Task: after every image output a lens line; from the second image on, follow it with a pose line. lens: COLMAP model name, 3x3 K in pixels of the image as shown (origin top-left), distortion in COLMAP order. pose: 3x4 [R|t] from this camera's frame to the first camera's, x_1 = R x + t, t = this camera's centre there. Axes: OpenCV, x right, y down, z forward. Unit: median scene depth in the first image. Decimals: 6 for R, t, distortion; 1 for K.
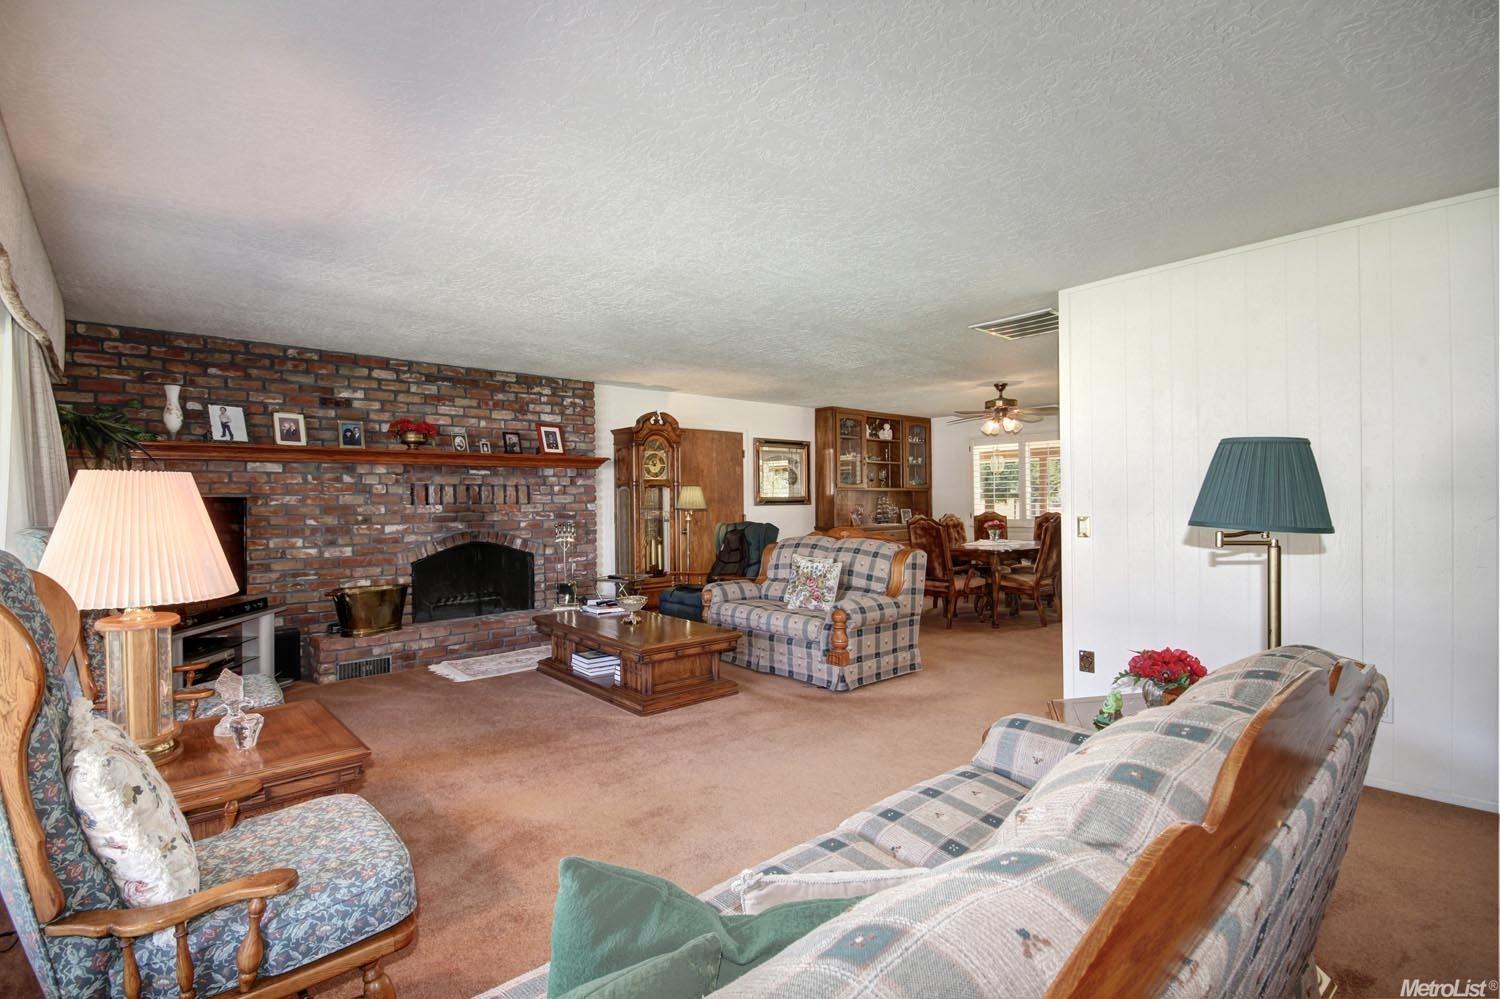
lens RADIAL K [[693.7, 0, 757.3], [0, 693.7, 506.4], [0, 0, 1]] dist [0.000759, -0.003851]
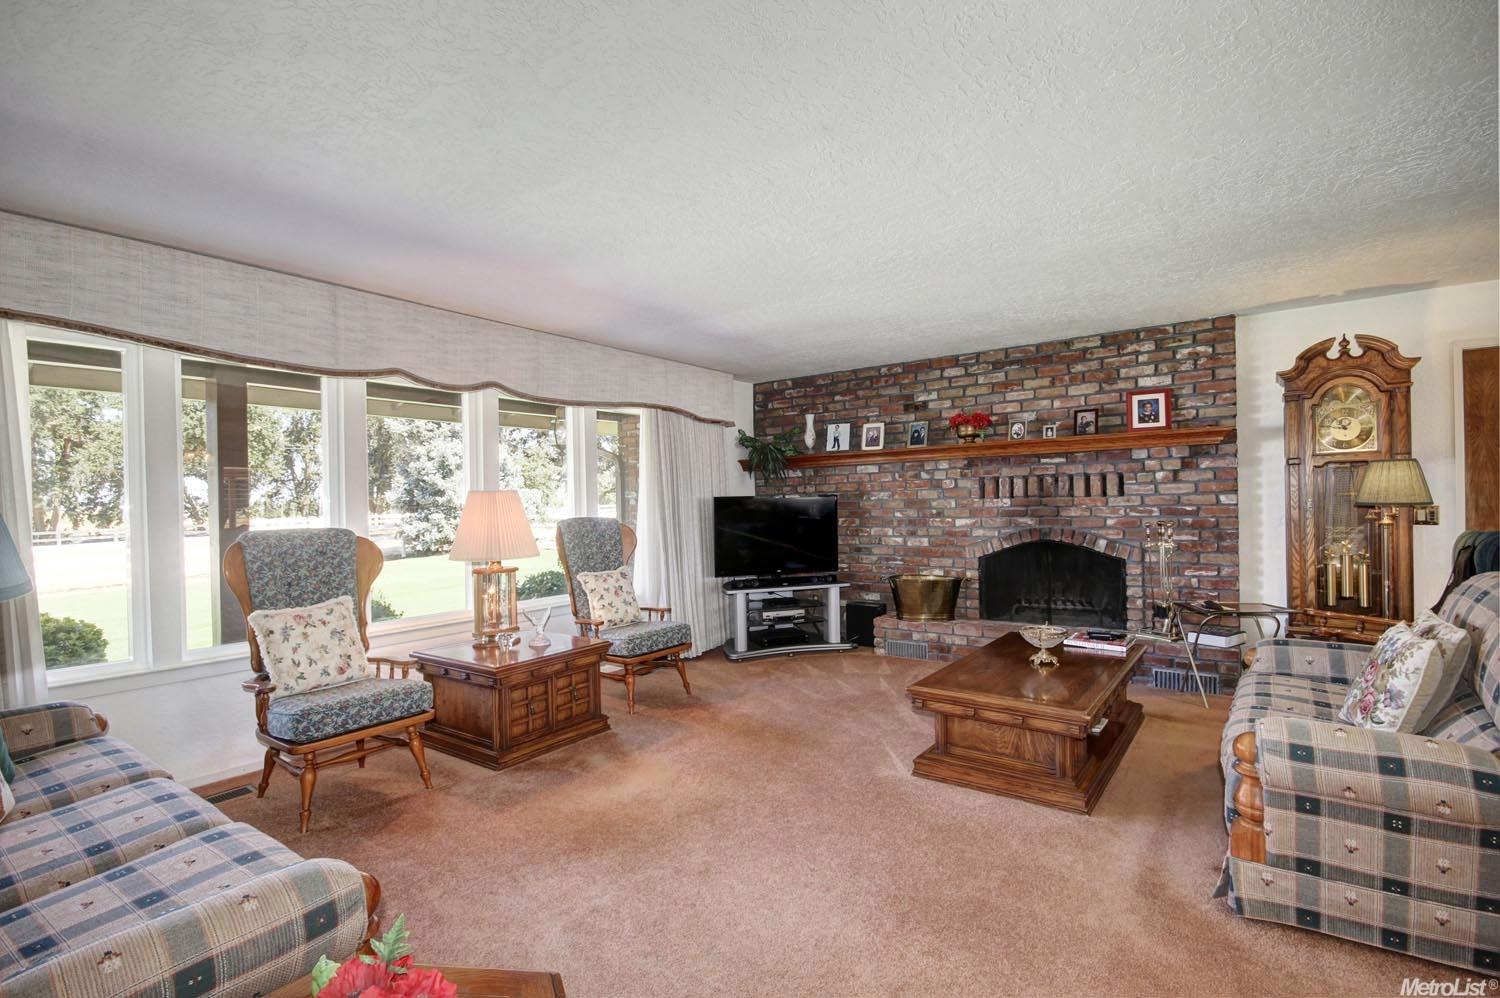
lens RADIAL K [[693.7, 0, 748.2], [0, 693.7, 508.2], [0, 0, 1]] dist [0.000759, -0.003851]
pose [[0.212233, 0.011927, -0.977146, 0.351809], [0.010950, 0.999834, 0.014582, -0.006023], [0.977158, -0.013795, 0.212067, 0.420597]]
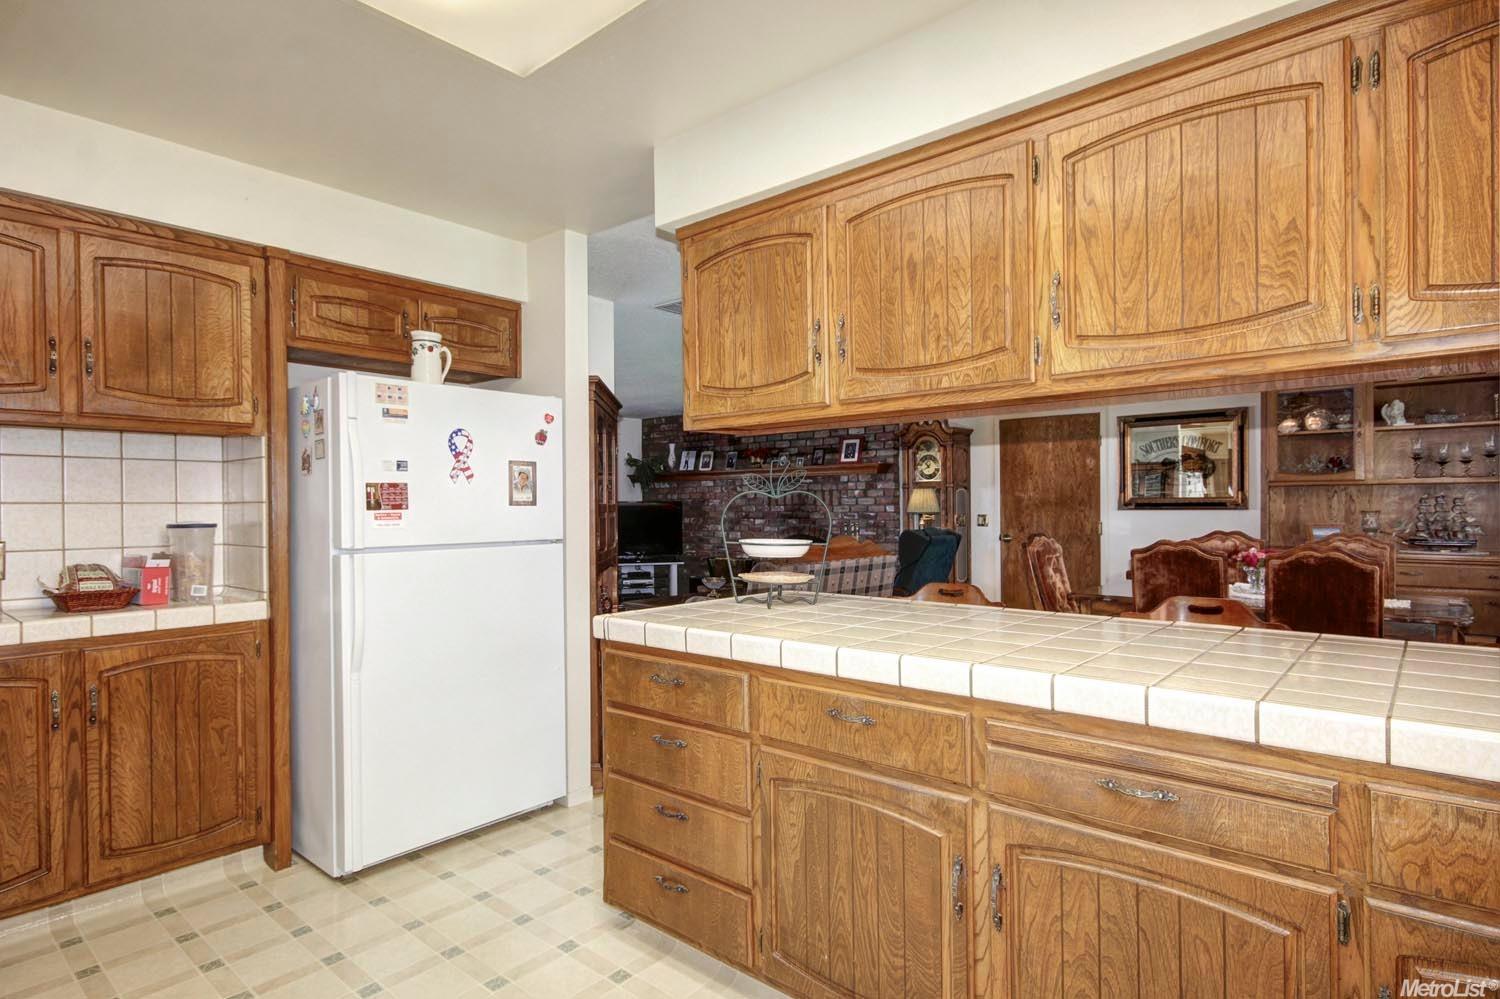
lens RADIAL K [[796.7, 0, 754.5], [0, 796.7, 509.0], [0, 0, 1]] dist [0.000595, 0.004349]
pose [[0.127611, 0.014357, -0.991720, 1.021052], [-0.003389, 0.999896, 0.014039, -0.016441], [0.991819, 0.001569, 0.127646, 0.680063]]
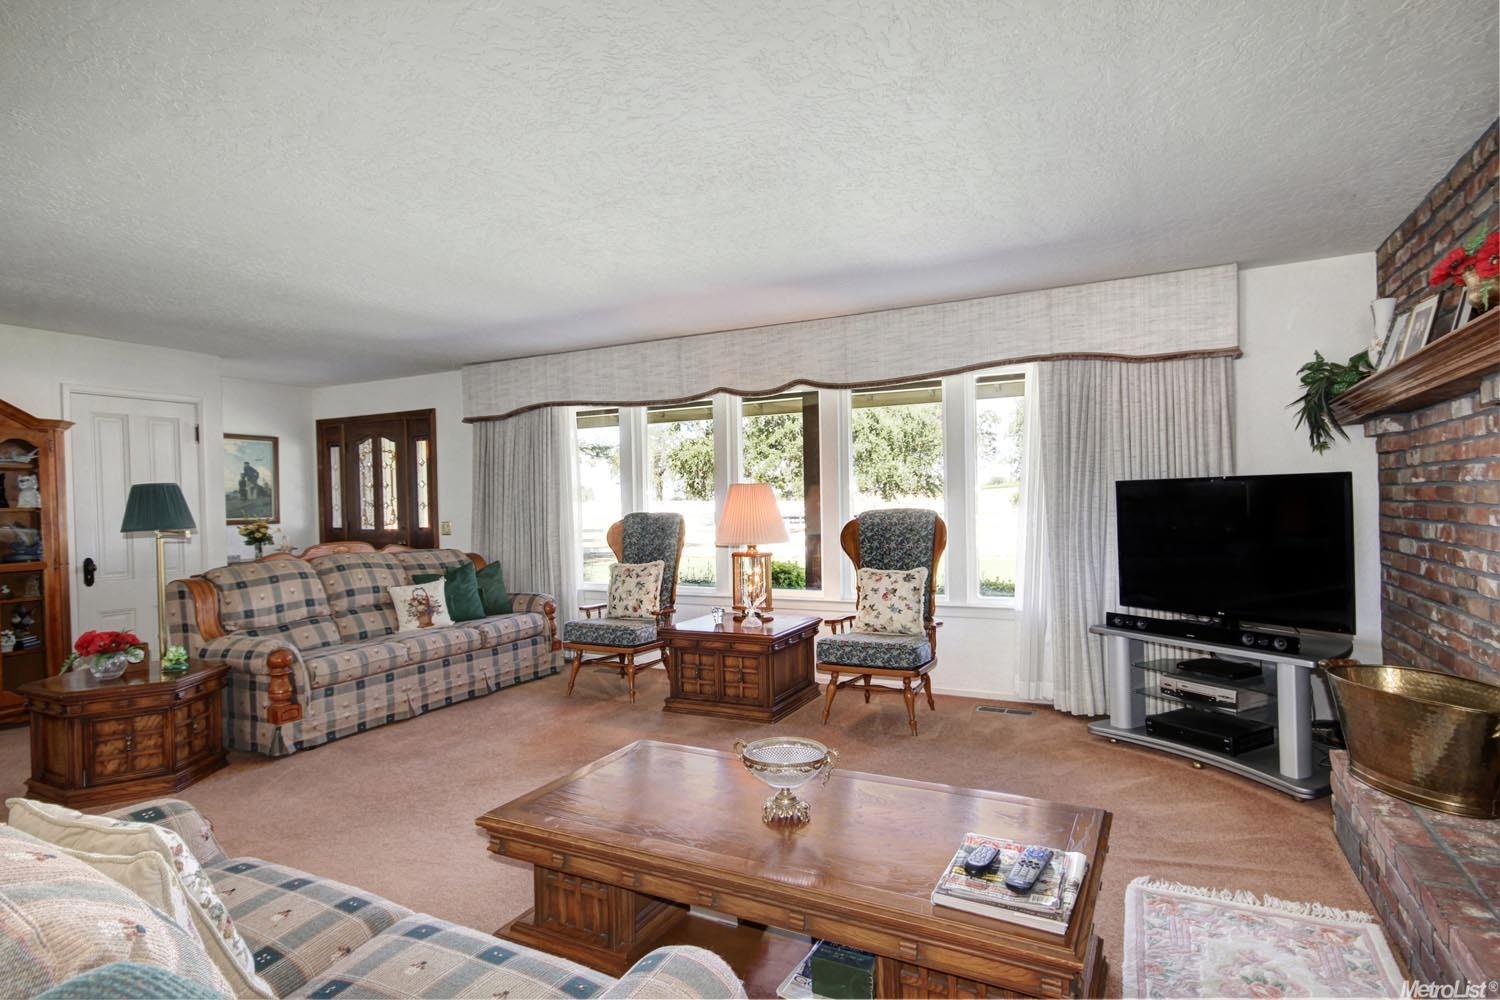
lens RADIAL K [[796.7, 0, 745.6], [0, 796.7, 502.0], [0, 0, 1]] dist [0.000595, 0.004349]
pose [[-0.932463, 0.036628, -0.359404, -0.005036], [0.031515, 0.999302, 0.020078, -0.012793], [0.359888, 0.007395, -0.932966, 1.073365]]
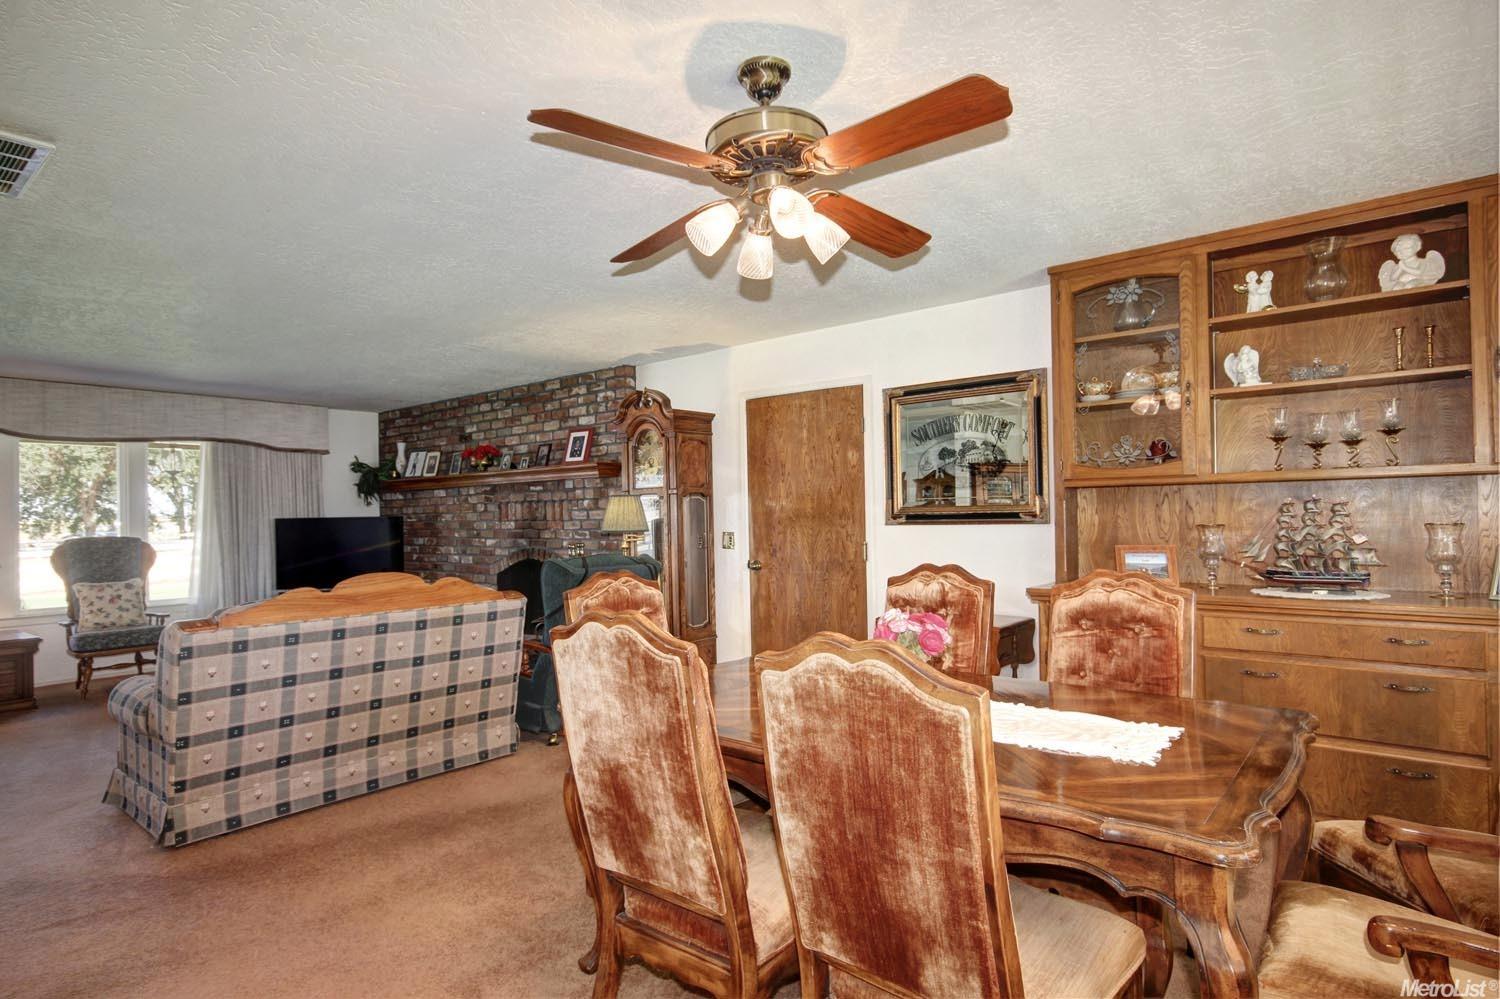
lens RADIAL K [[796.7, 0, 754.1], [0, 796.7, 510.6], [0, 0, 1]] dist [0.000595, 0.004349]
pose [[0.152924, 0.001680, -0.988237, 0.722960], [0.007043, 0.999971, 0.002790, -0.017887], [0.988213, -0.007387, 0.152908, 1.079137]]
